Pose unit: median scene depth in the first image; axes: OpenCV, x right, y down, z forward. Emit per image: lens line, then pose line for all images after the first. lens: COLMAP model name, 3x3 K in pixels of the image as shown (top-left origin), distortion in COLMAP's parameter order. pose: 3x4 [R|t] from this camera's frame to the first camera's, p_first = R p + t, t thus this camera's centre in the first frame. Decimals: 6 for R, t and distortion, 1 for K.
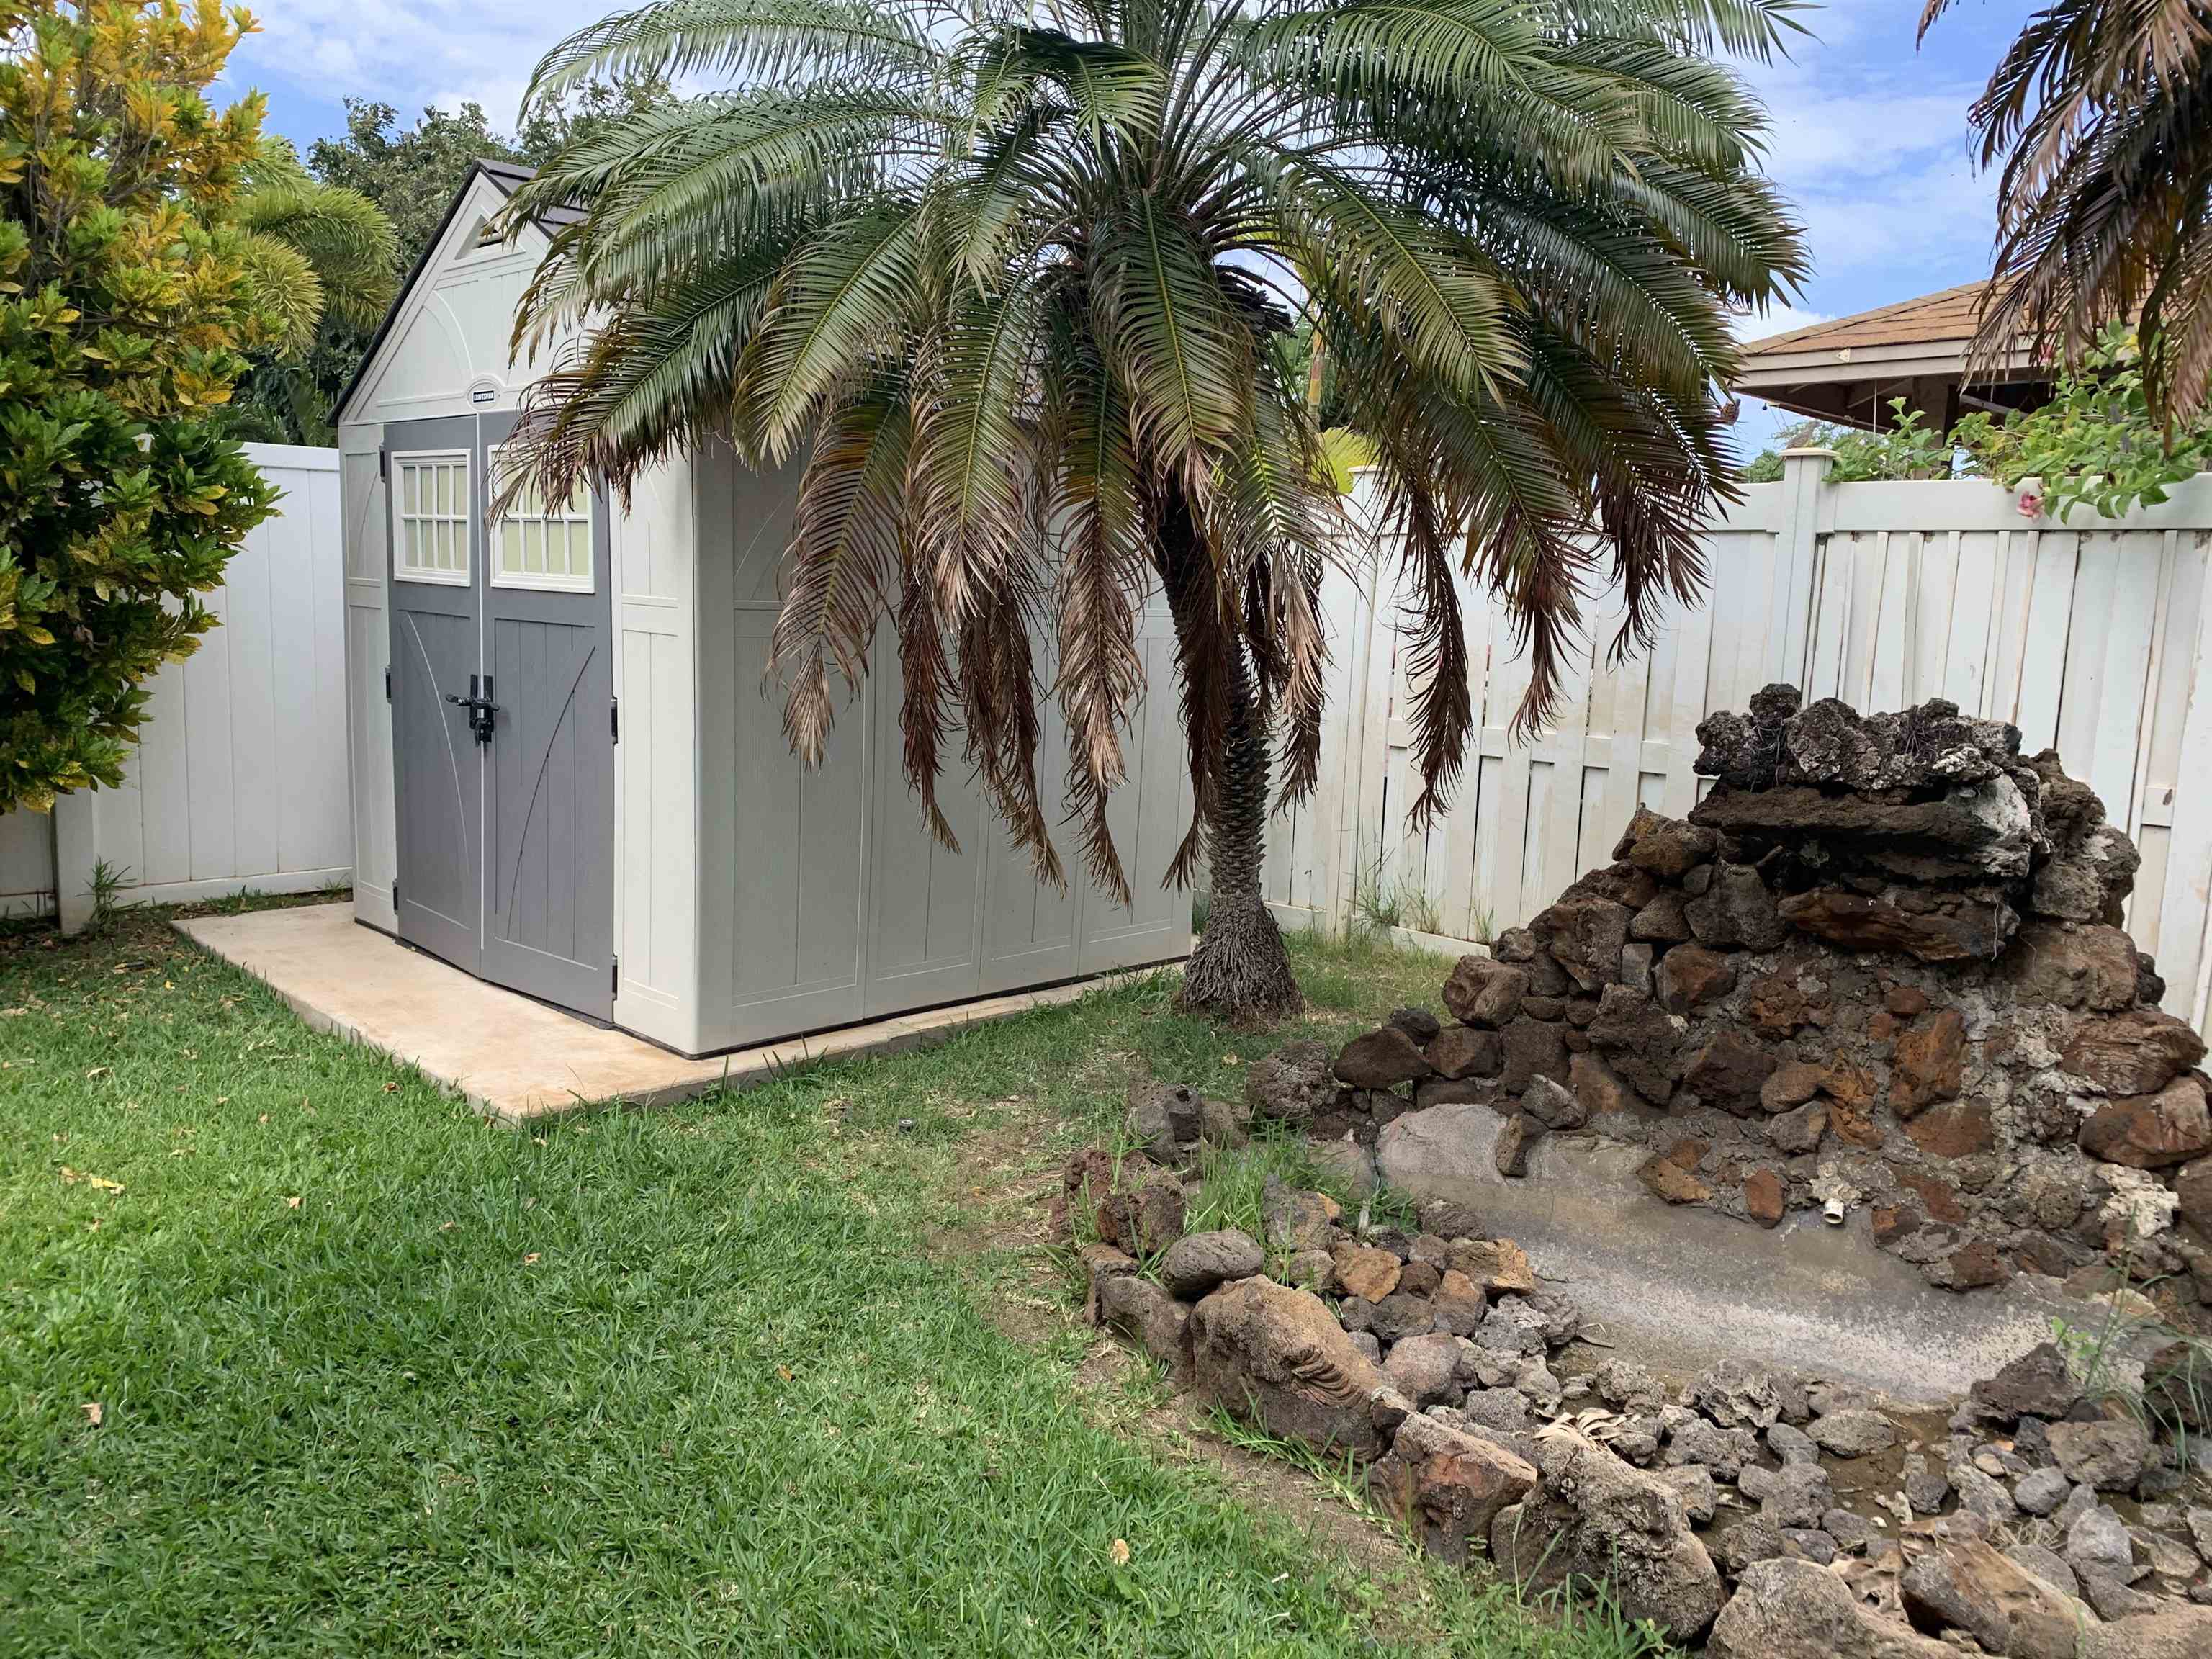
lens RADIAL K [[1704.9, 0, 1106.6], [0, 1704.9, 831.9], [0, 0, 1]] dist [0.000197, 0.000836]
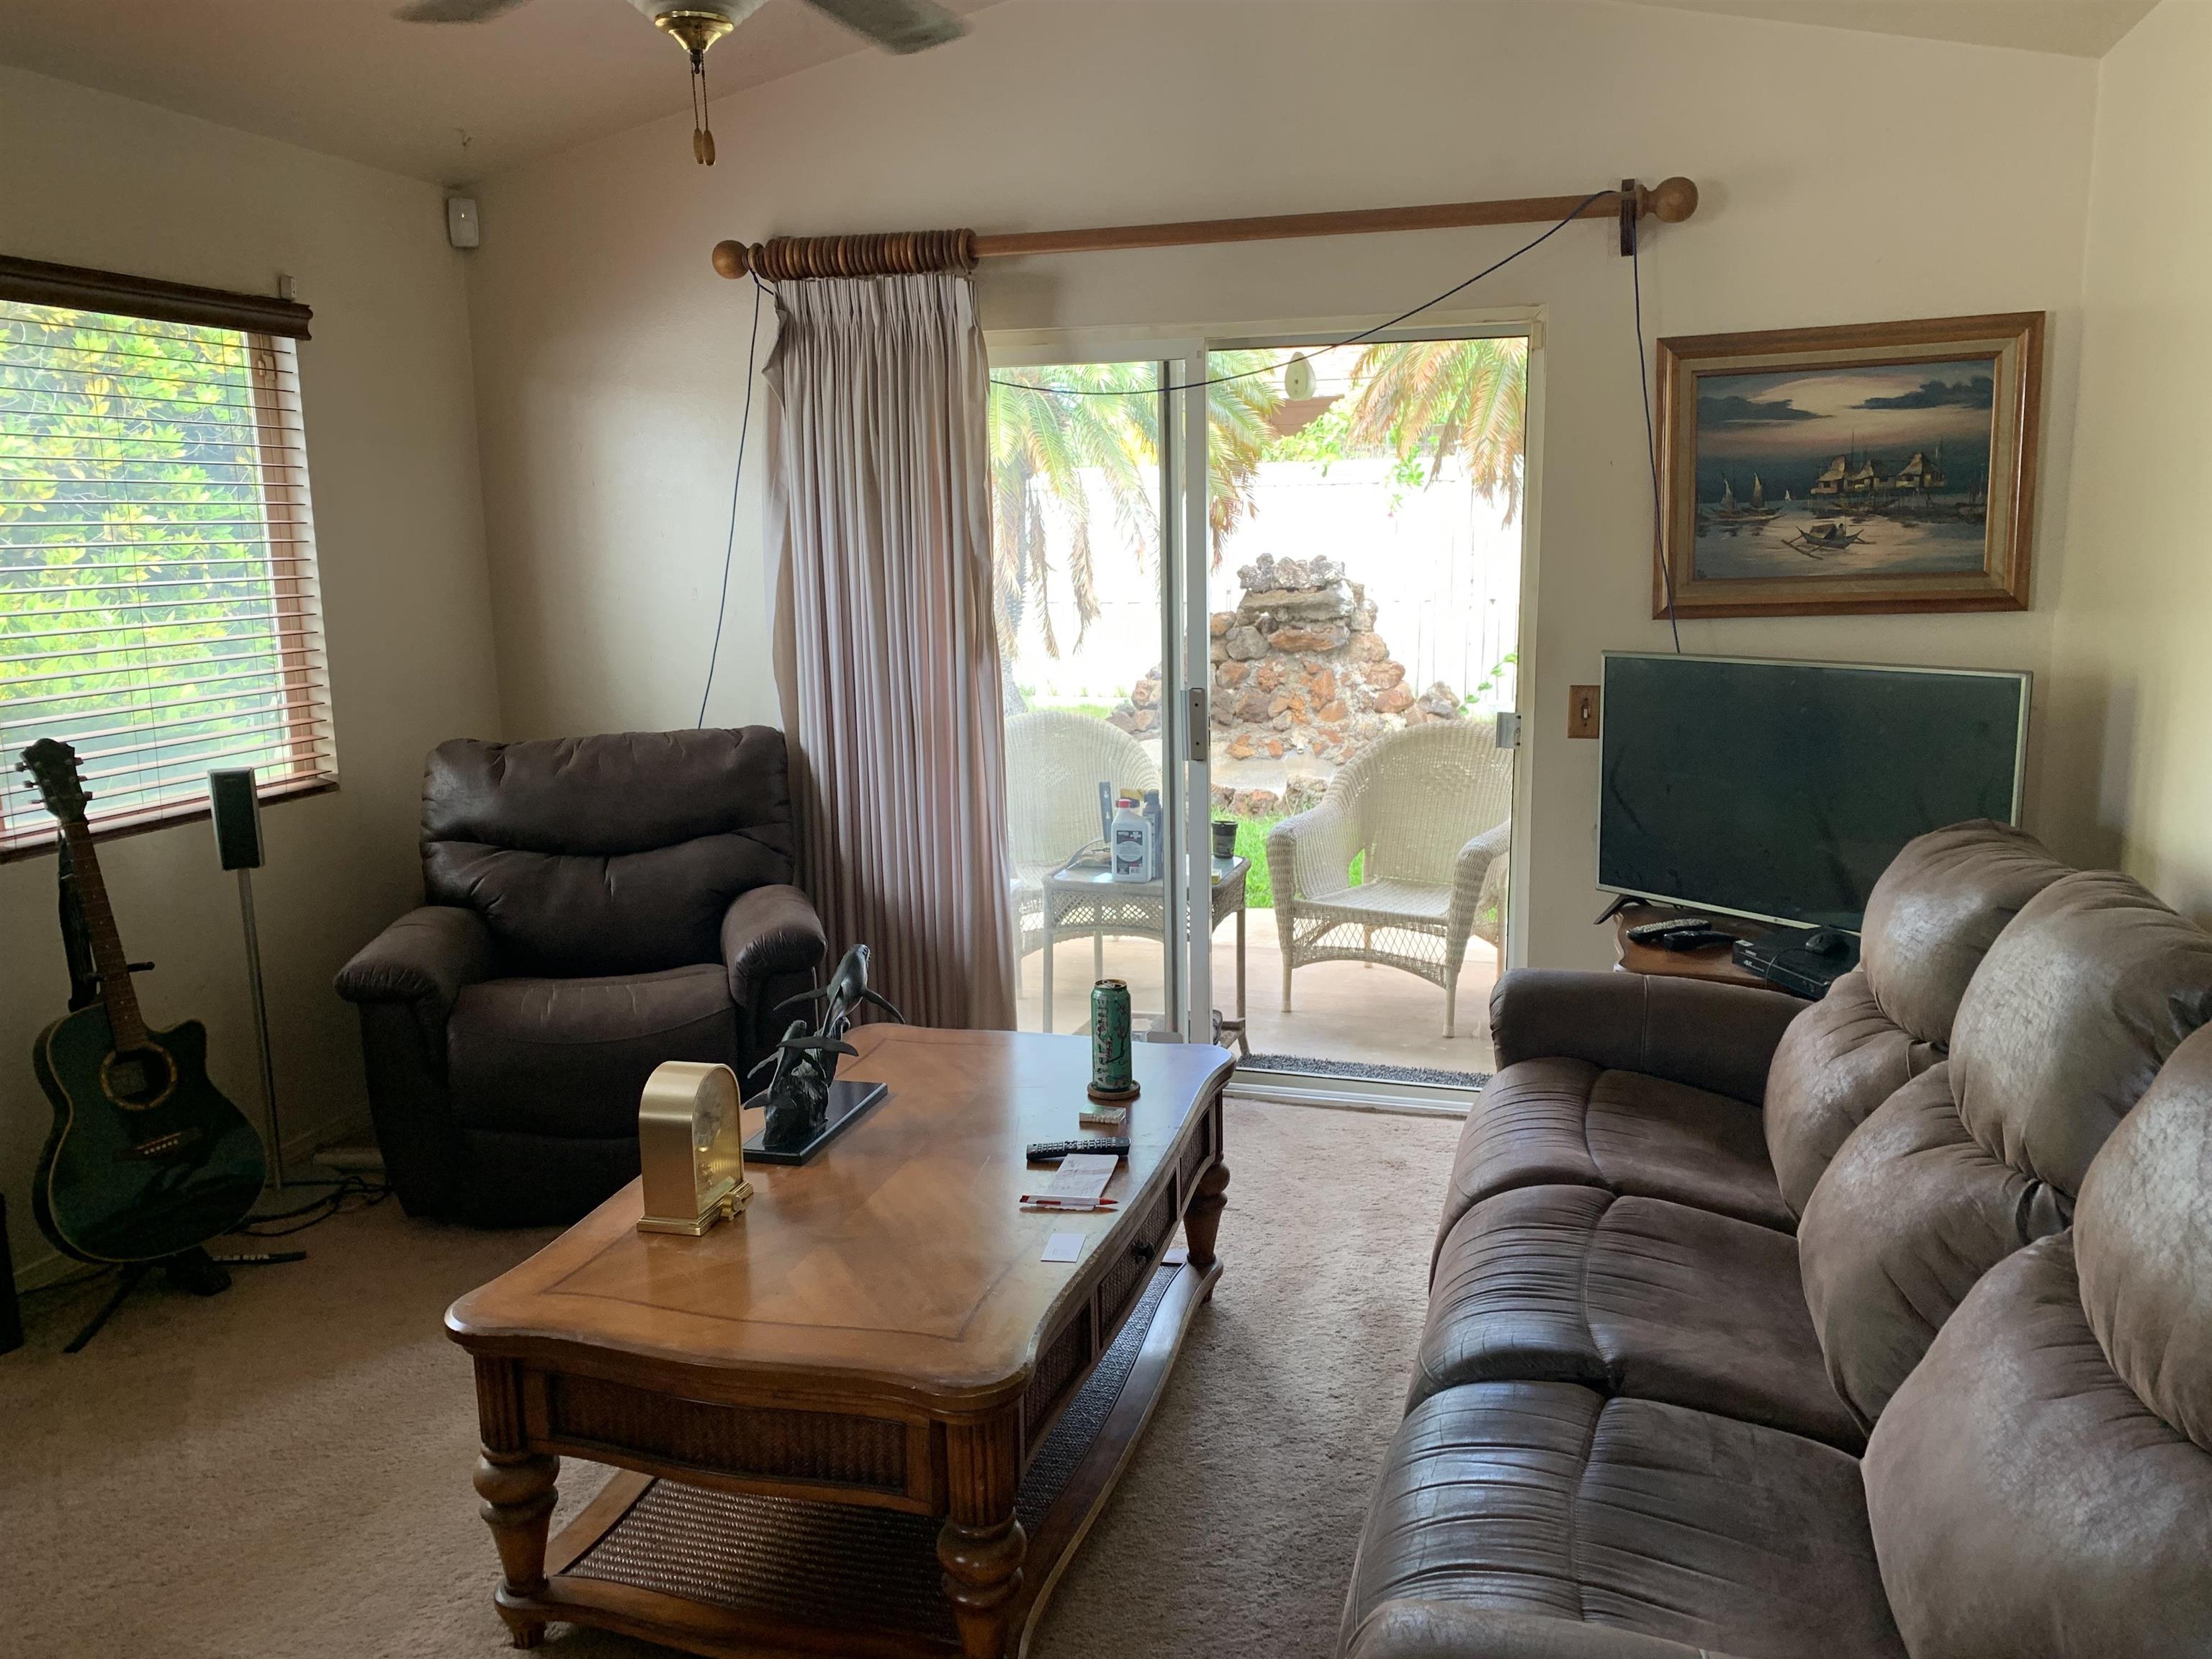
lens RADIAL K [[1704.9, 0, 1103.9], [0, 1704.9, 826.4], [0, 0, 1]] dist [0.000197, 0.000836]
pose [[0.882846, -0.135584, 0.449666, -1.104353], [0.115215, 0.990691, 0.072508, 0.116391], [-0.455311, -0.012205, 0.890249, -1.295607]]
